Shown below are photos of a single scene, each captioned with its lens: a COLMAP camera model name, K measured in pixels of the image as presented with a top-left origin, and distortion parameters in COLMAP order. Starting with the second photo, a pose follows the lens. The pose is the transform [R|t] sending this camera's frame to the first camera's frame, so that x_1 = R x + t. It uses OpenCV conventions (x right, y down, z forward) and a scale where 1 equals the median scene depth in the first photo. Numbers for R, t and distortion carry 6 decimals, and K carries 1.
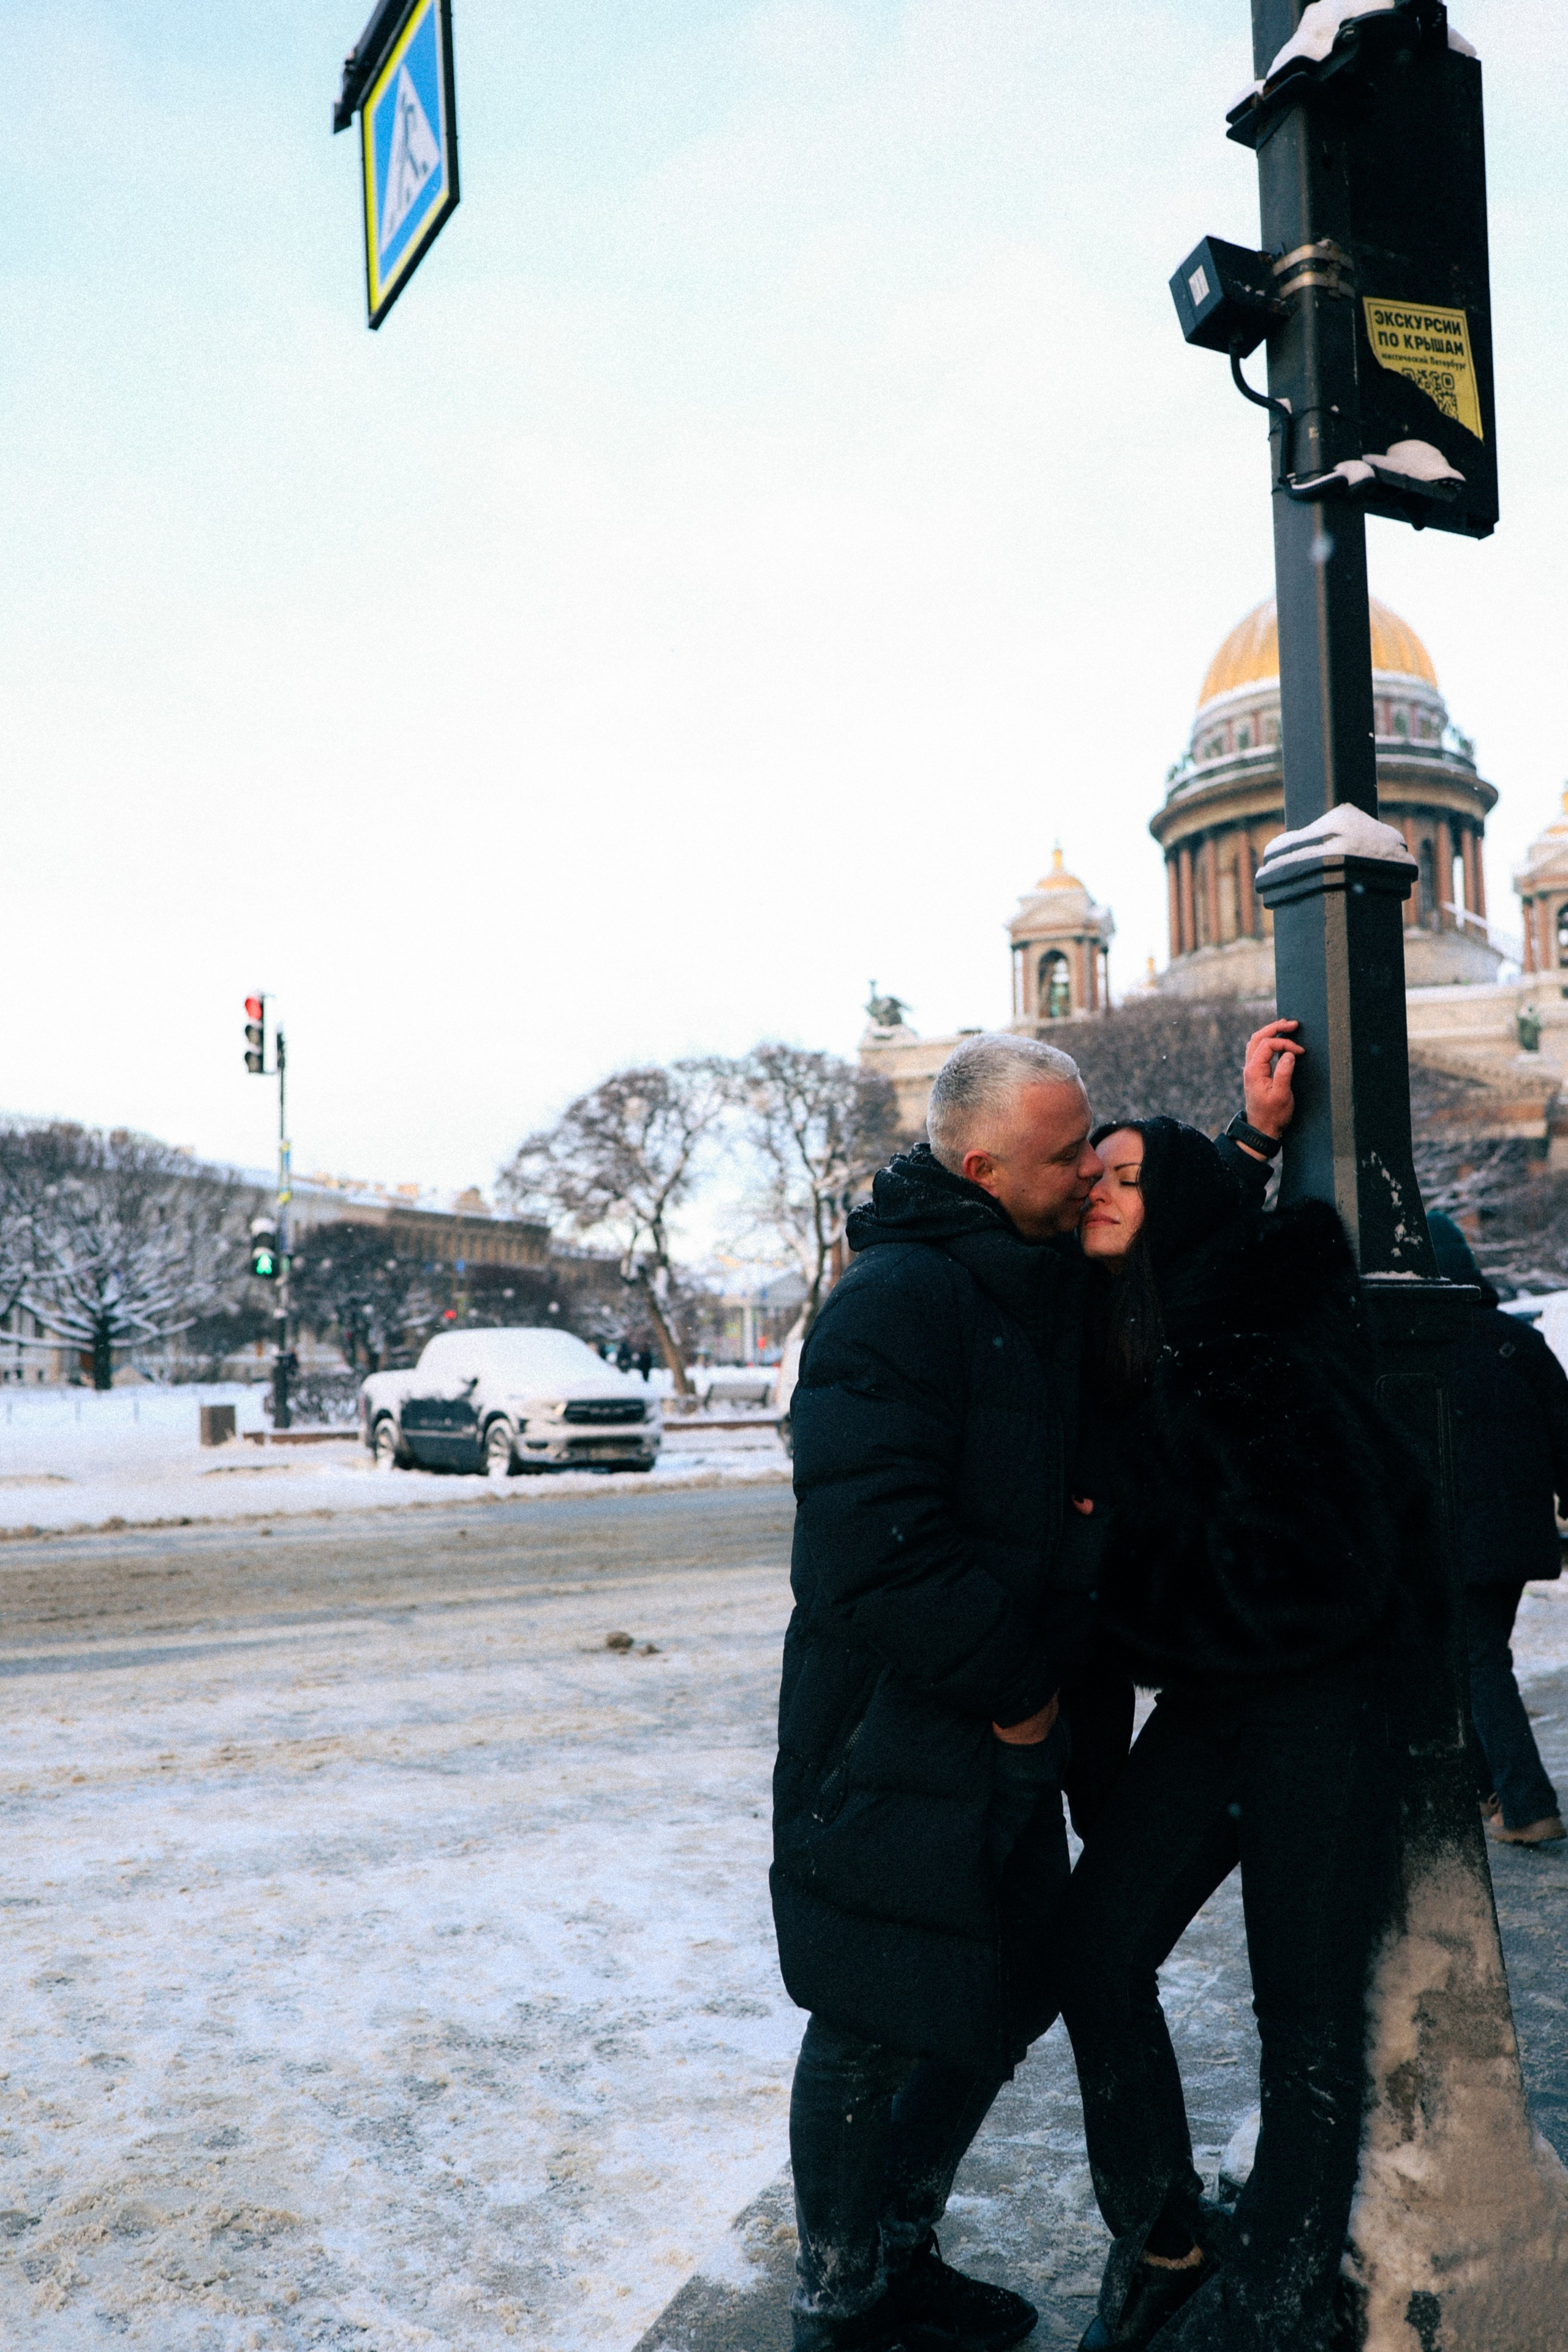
lens RADIAL K [[1930.5, 0, 779.9], [0, 1930.5, 1159.3], [0, 0, 1]] dist [-0.006962, 0.054384]
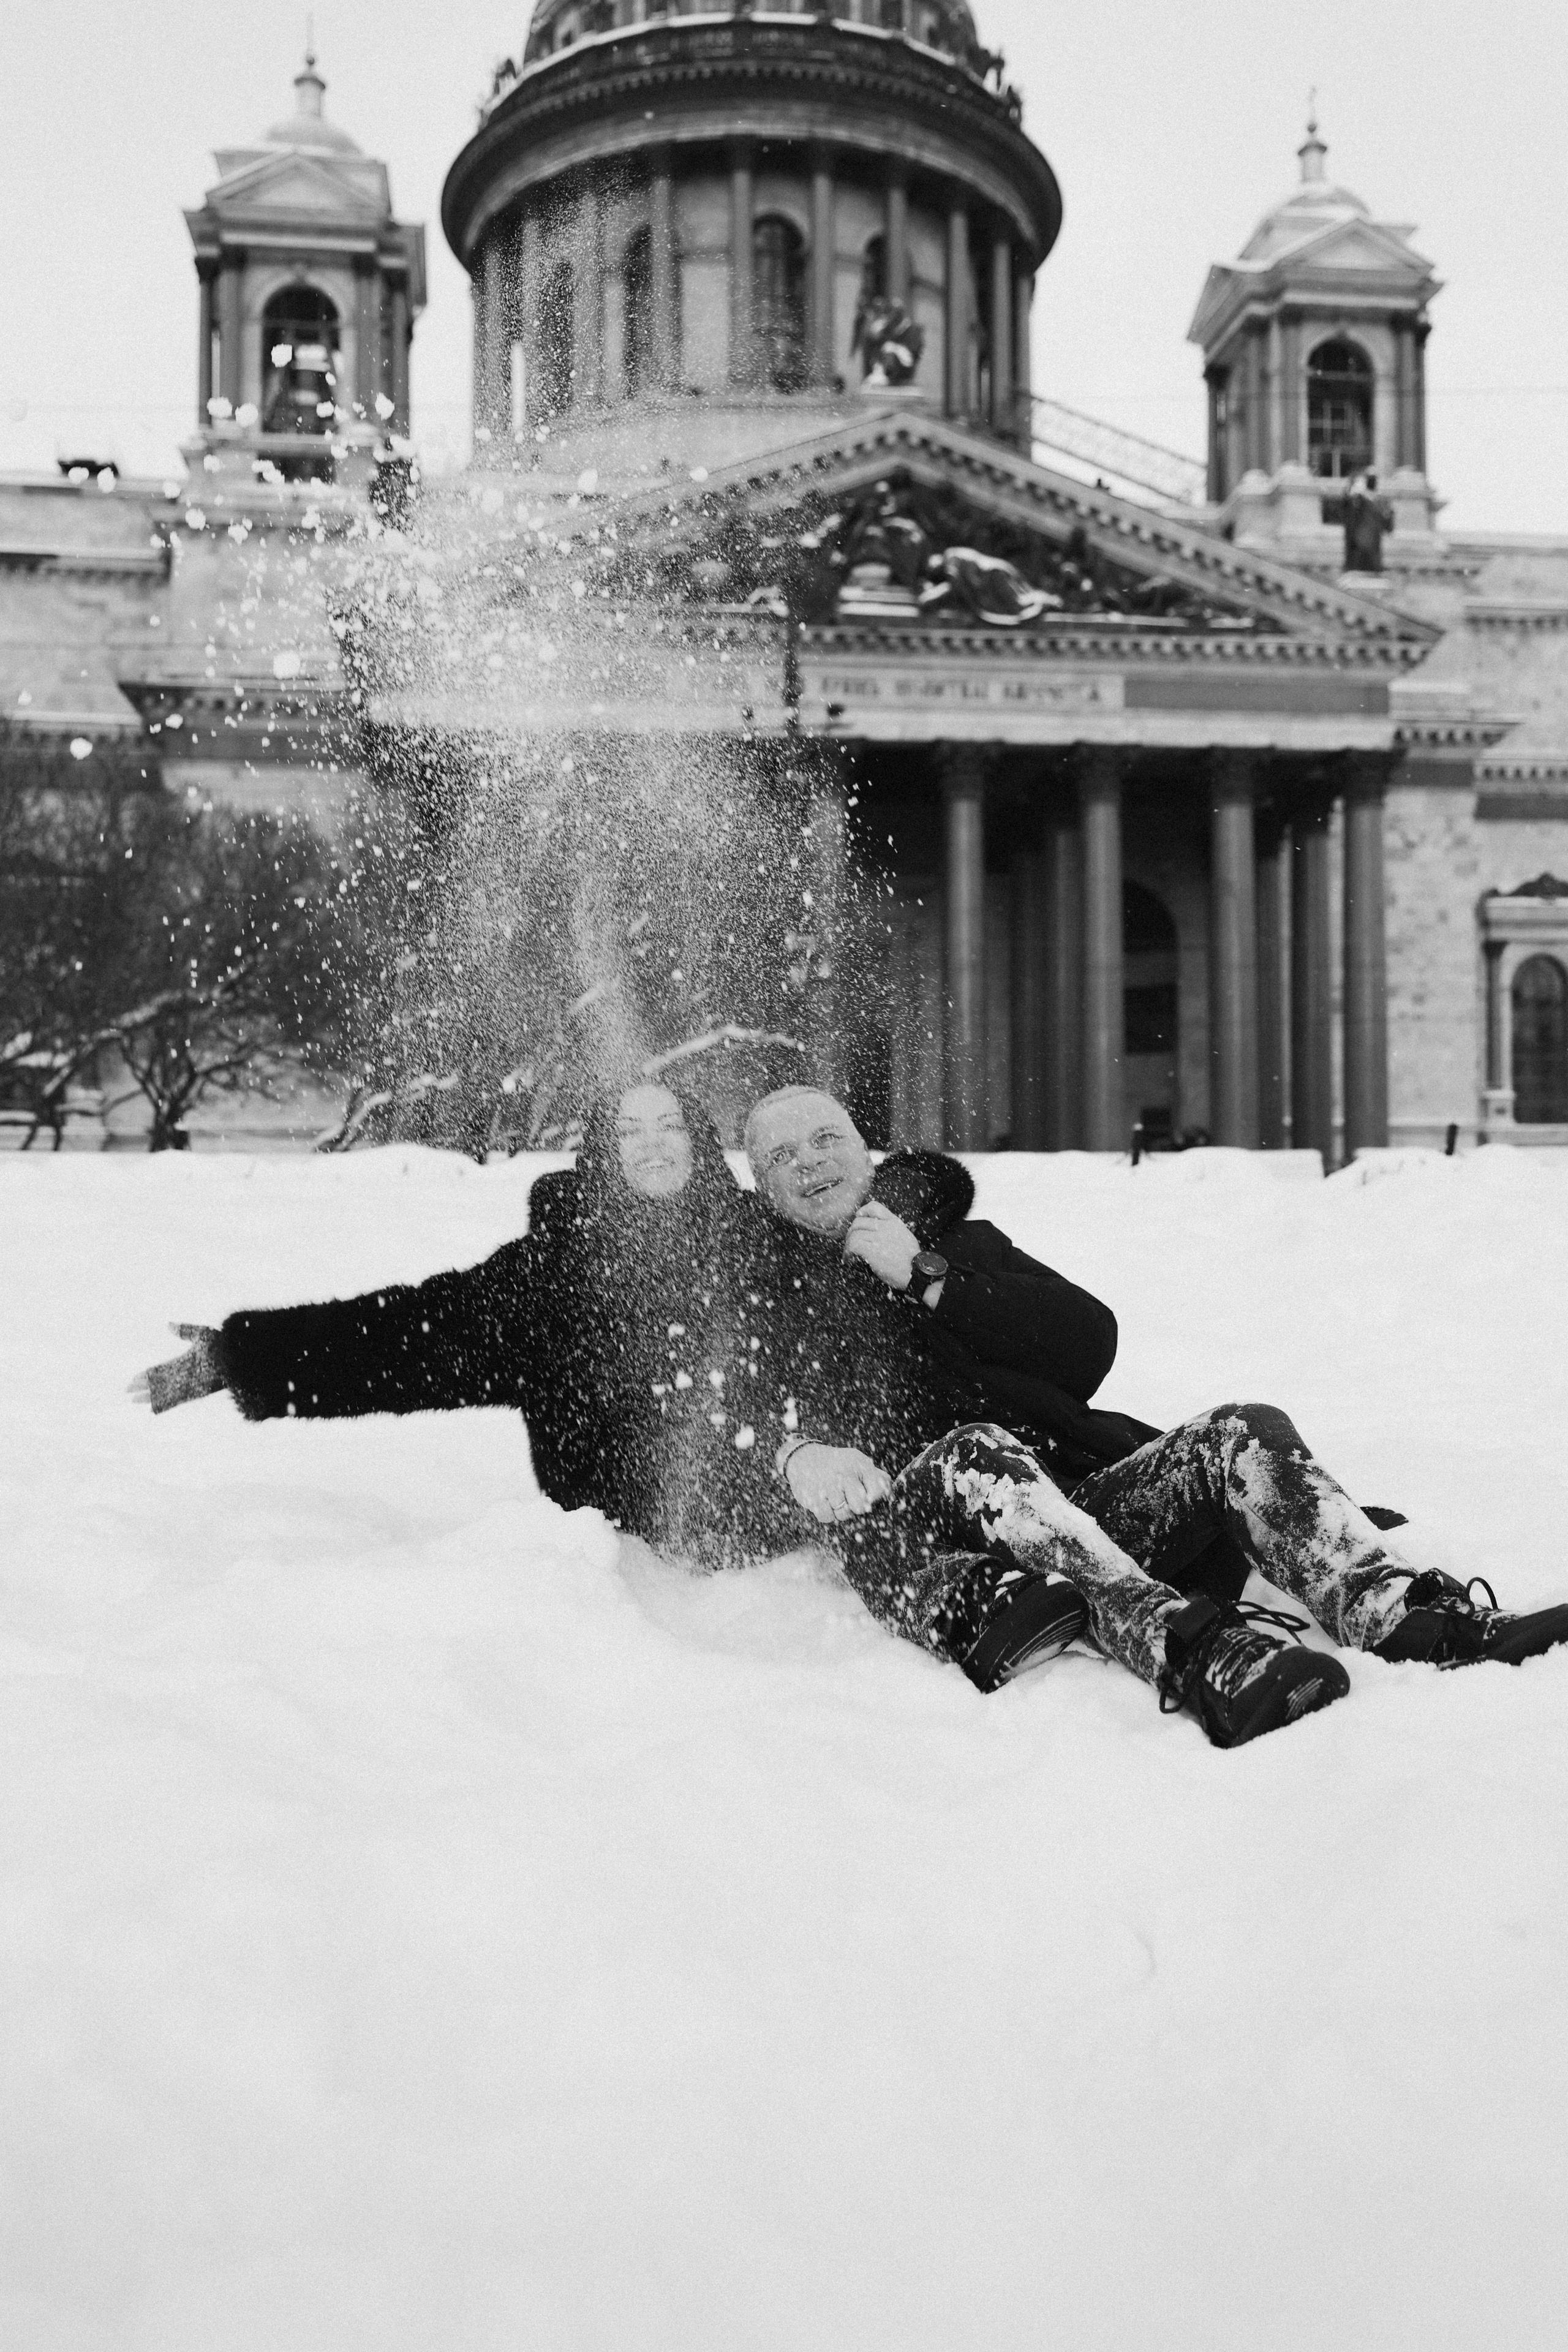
lens RADIAL K [[2100.2, 0, 737.3], [0, 2100.2, 1180.6], [0, 0, 1]] dist [0.007185, 0.029790]
pose [[0.893388, 0.017667, 0.448939, 0.016696], [-0.060103, 0.994945, 0.080452, 0.048554], [-0.445249, -0.098857, 0.889933, 0.476011]]
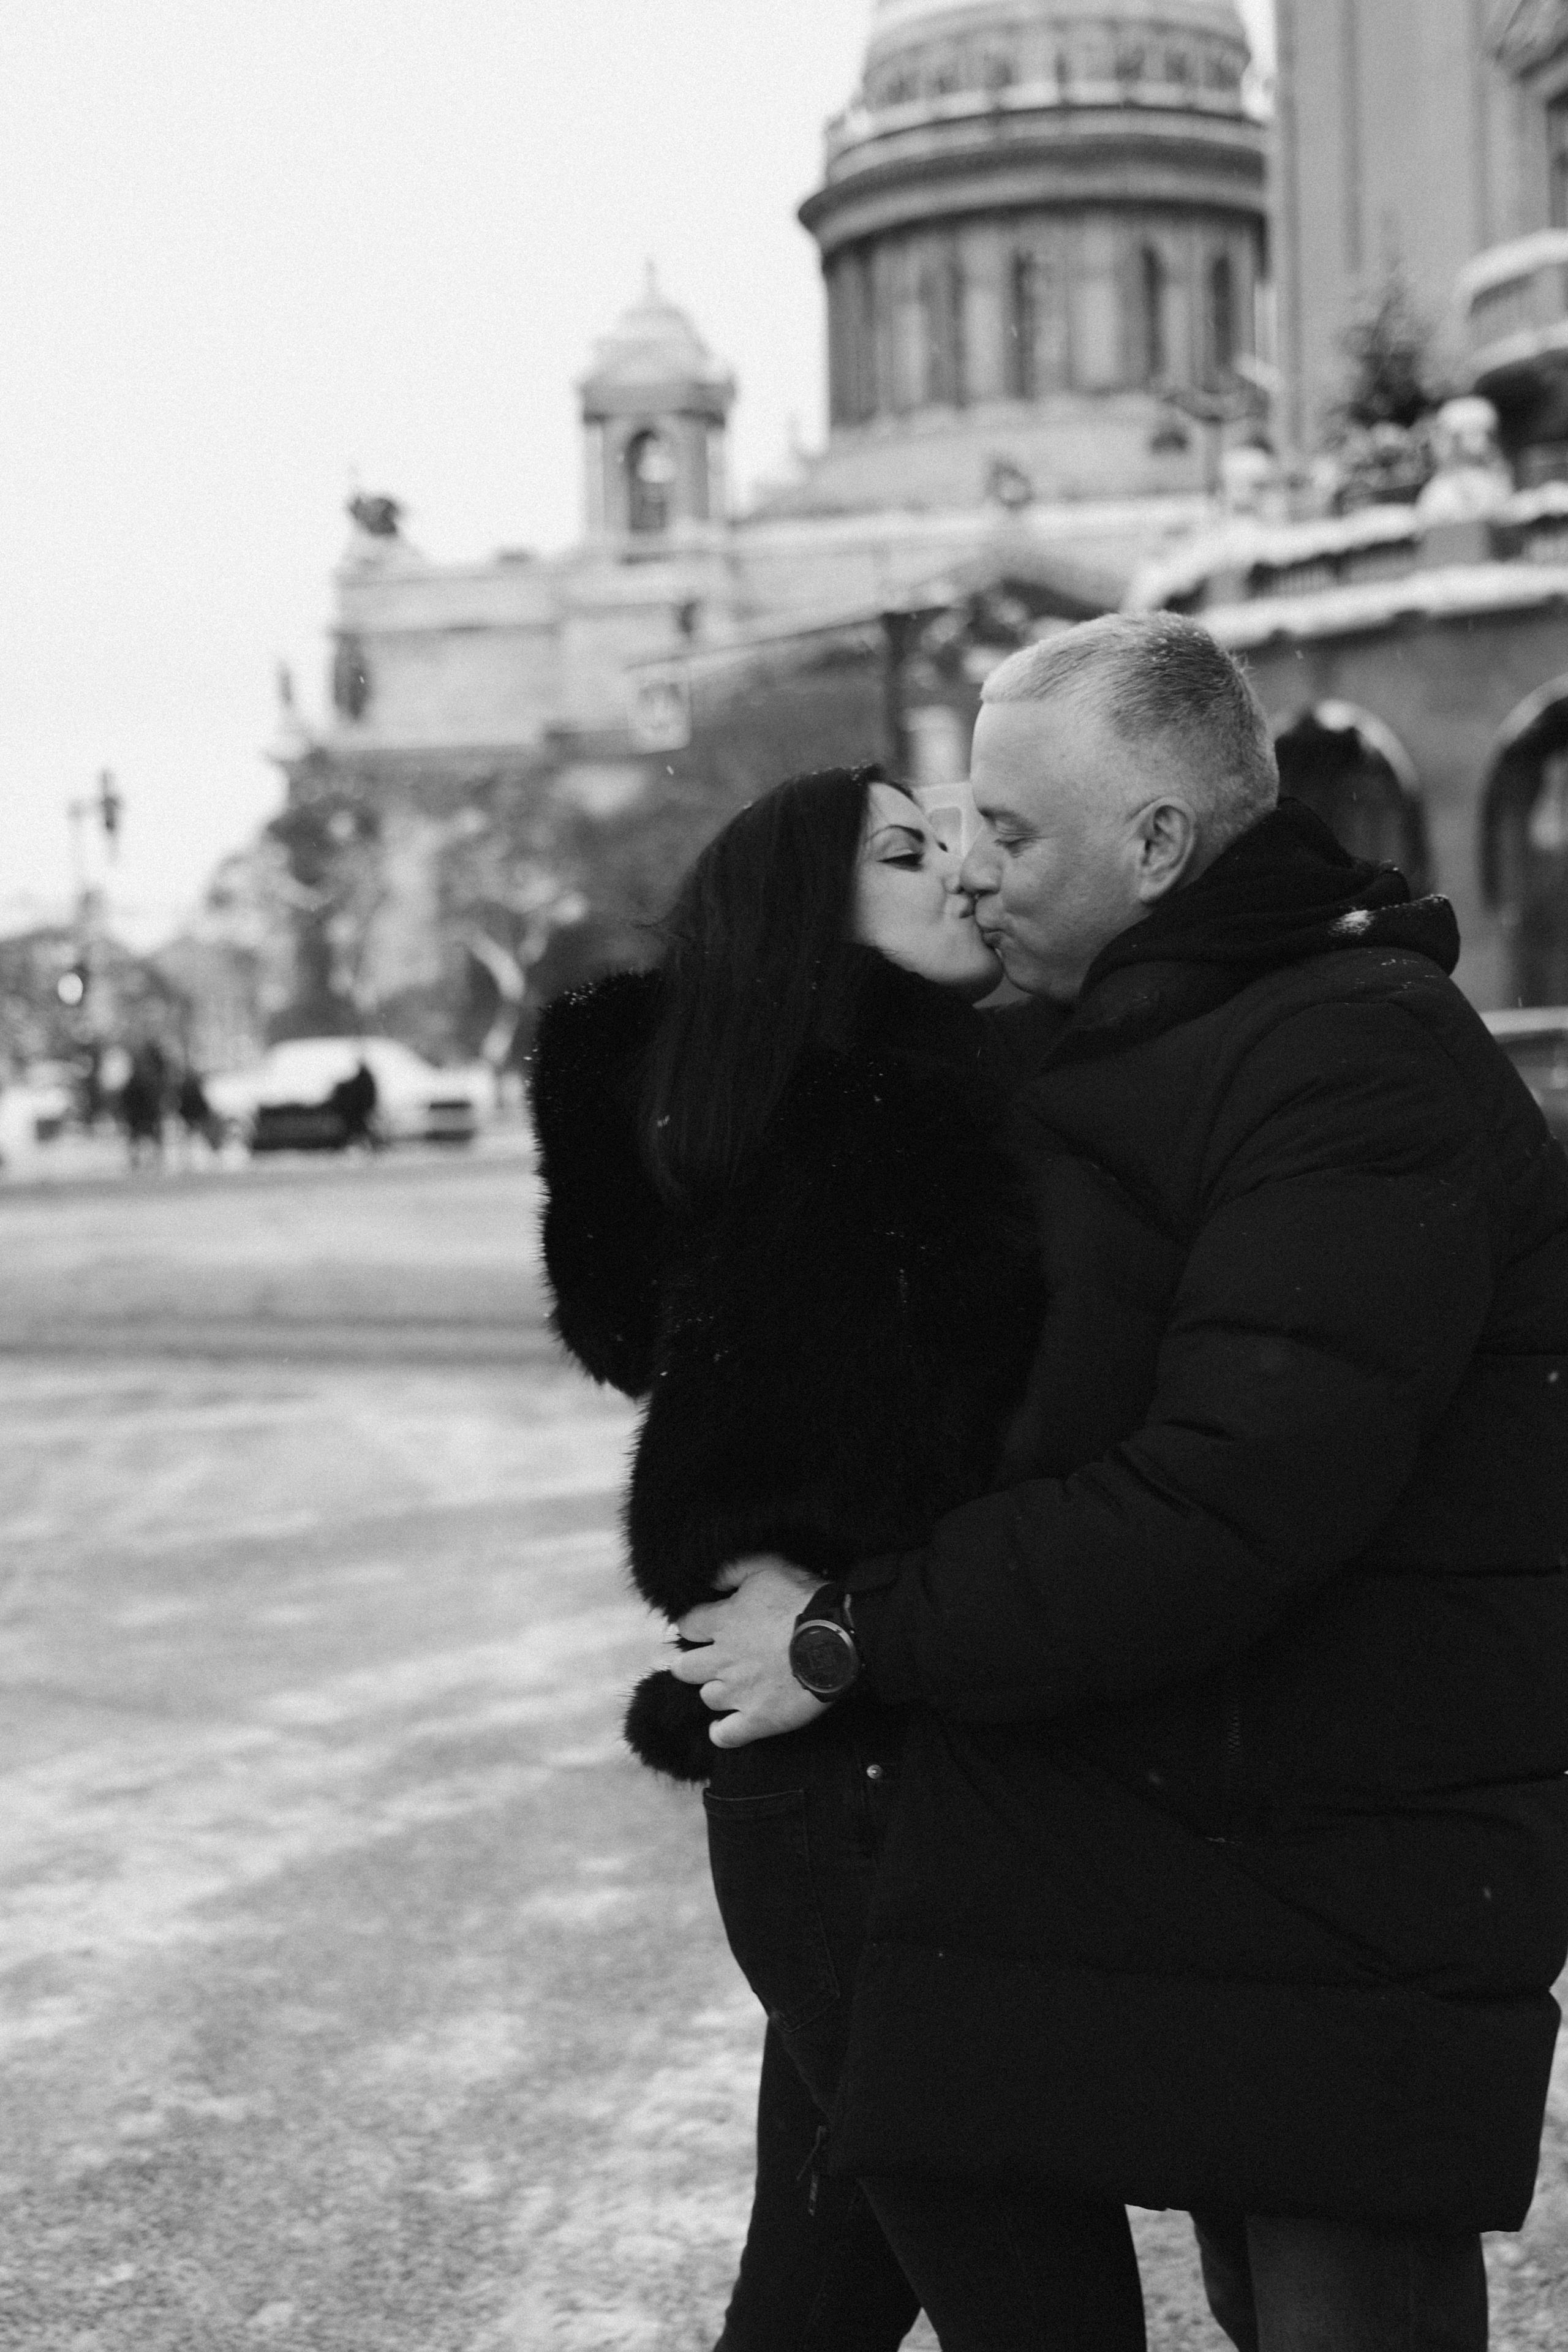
lens RADIAL K [[3625.6, 0, 782.3], [0, 3625.6, 1194.4], [0, 0, 1]] dist [-0.016468, 0.000000]
pose [[0.982009, -0.022677, 0.187469, -0.039888], [-0.002915, 0.990825, 0.135121, -0.018594], [-0.188813, -0.133236, 0.972933, -0.184909]]
